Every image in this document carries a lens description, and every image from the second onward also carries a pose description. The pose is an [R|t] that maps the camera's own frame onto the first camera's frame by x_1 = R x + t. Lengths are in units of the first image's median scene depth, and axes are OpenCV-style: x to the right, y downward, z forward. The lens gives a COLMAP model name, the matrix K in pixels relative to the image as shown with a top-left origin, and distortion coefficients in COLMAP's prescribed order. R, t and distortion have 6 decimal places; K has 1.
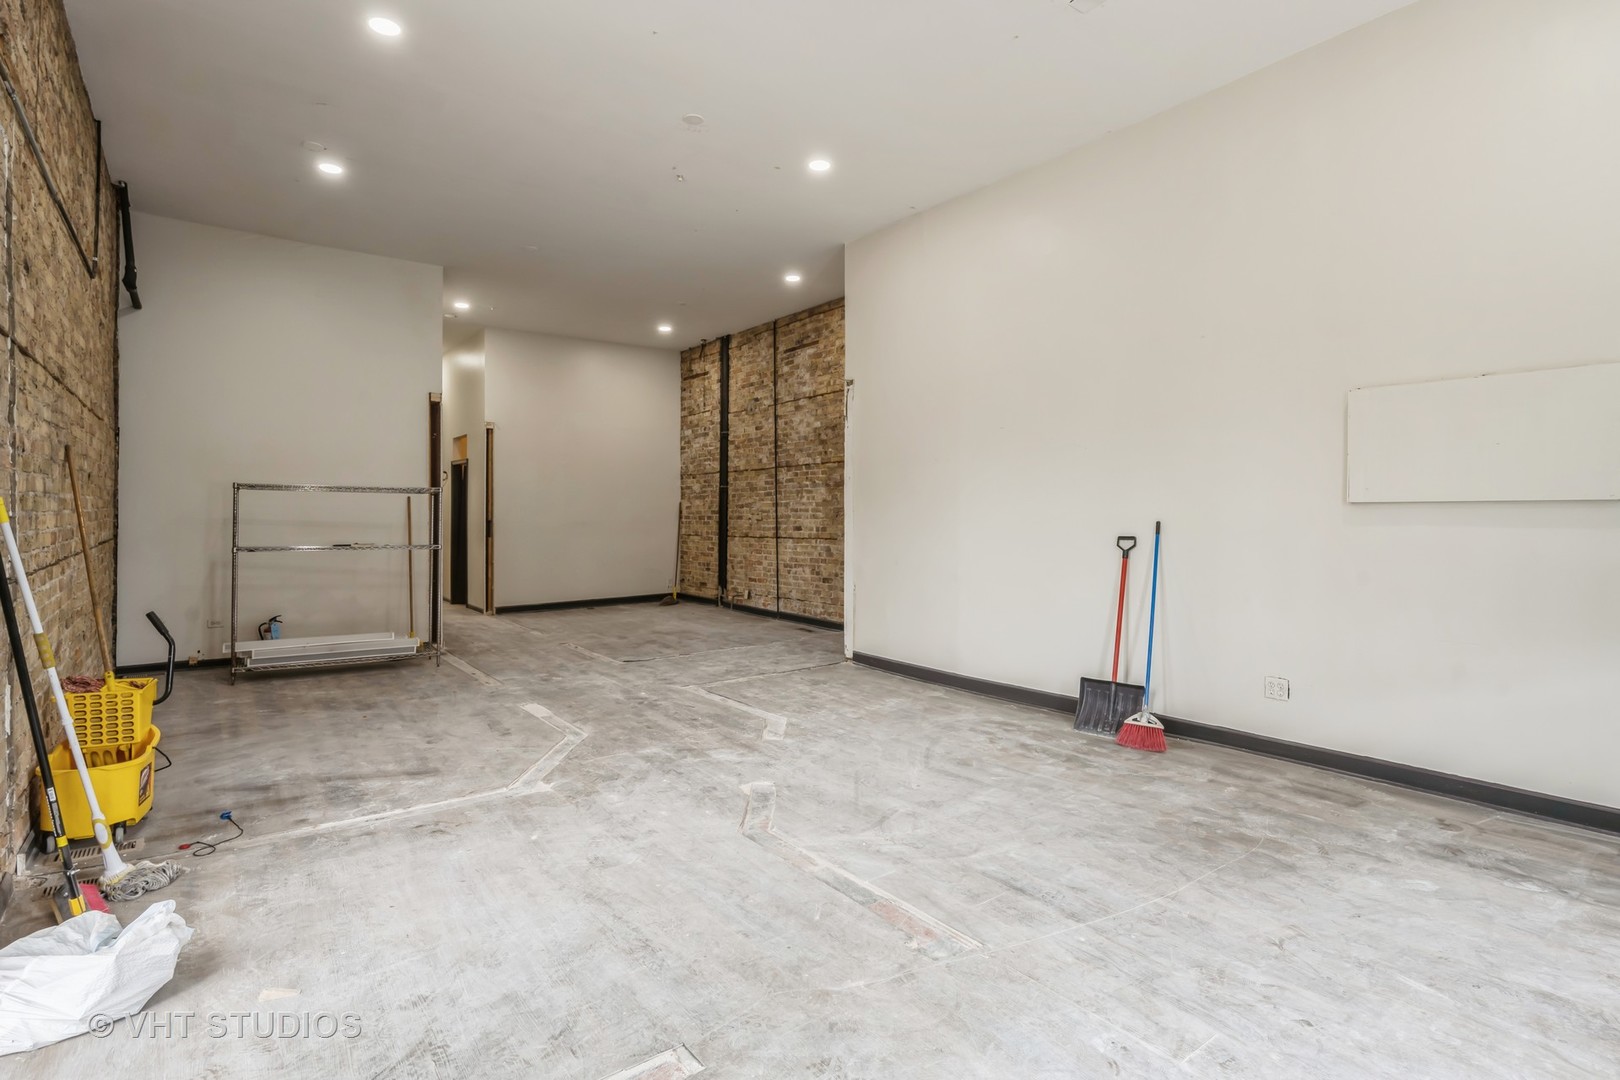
lens RADIAL K [[806.6, 0, 811.0], [0, 806.6, 528.8], [0, 0, 1]] dist [-0.000129, 0.000006]
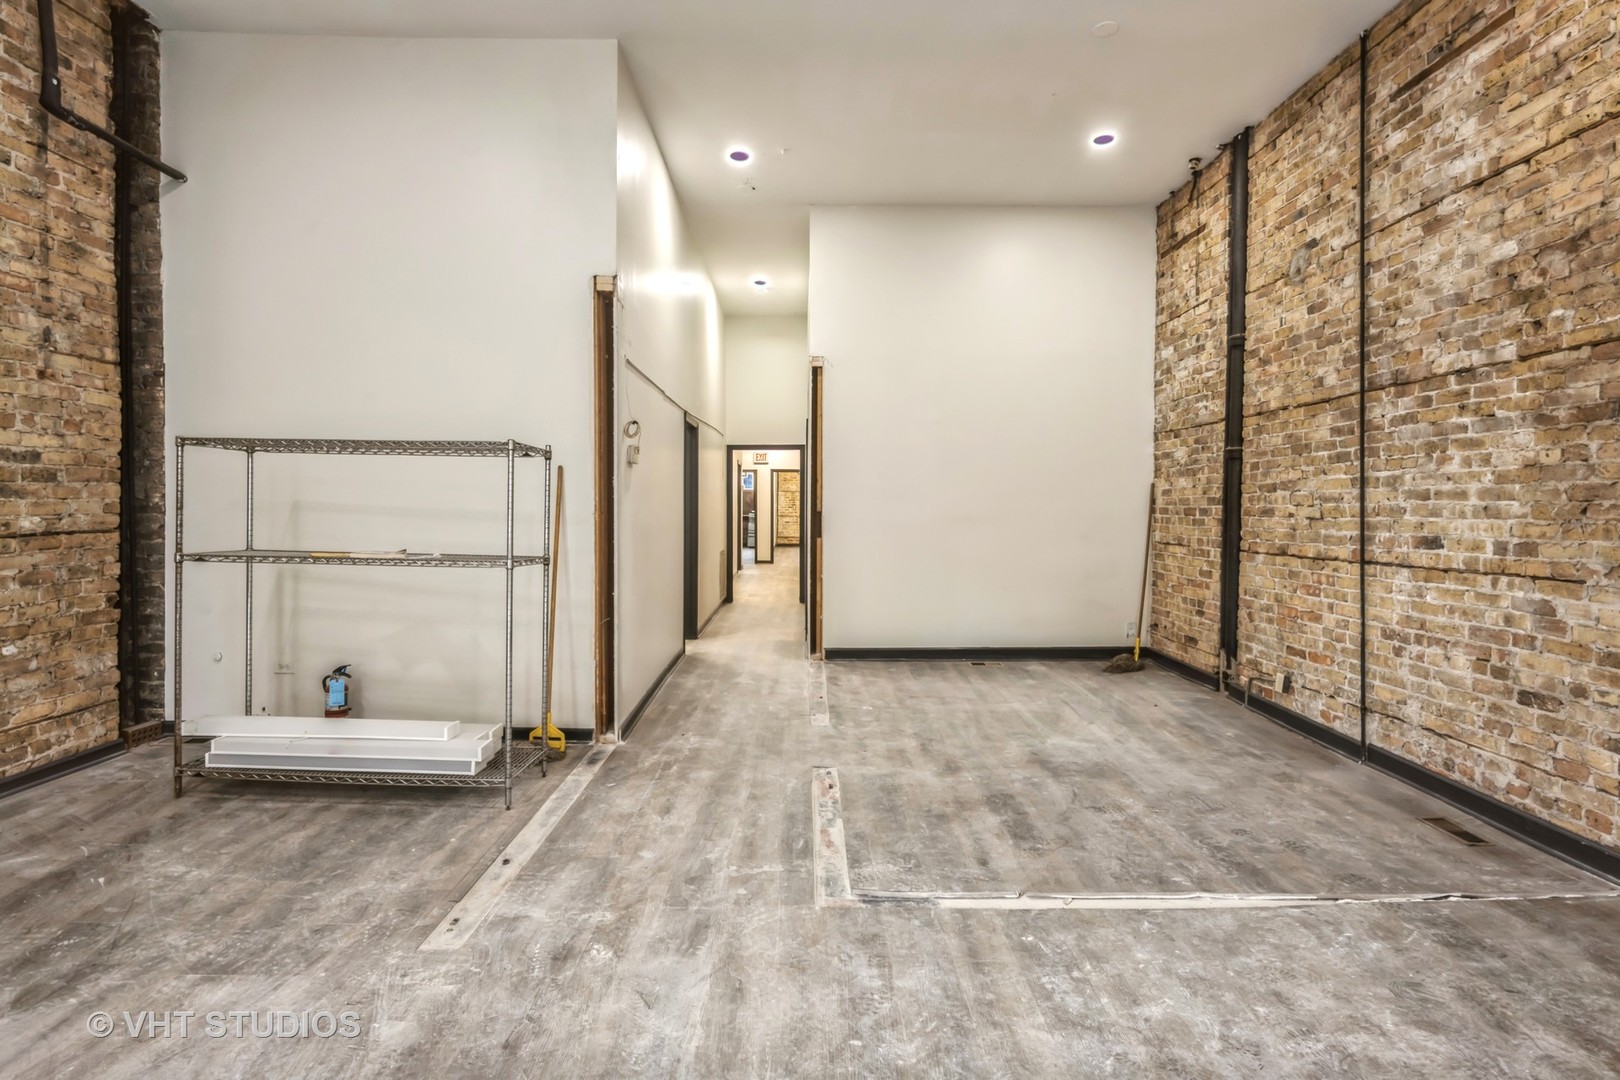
lens RADIAL K [[840.6, 0, 797.1], [0, 840.6, 513.1], [0, 0, 1]] dist [-0.000132, 0.001206]
pose [[0.802549, 0.011753, -0.596470, -0.018067], [-0.017462, 0.999840, -0.003794, -0.007238], [0.596330, 0.013461, 0.802626, 0.475154]]
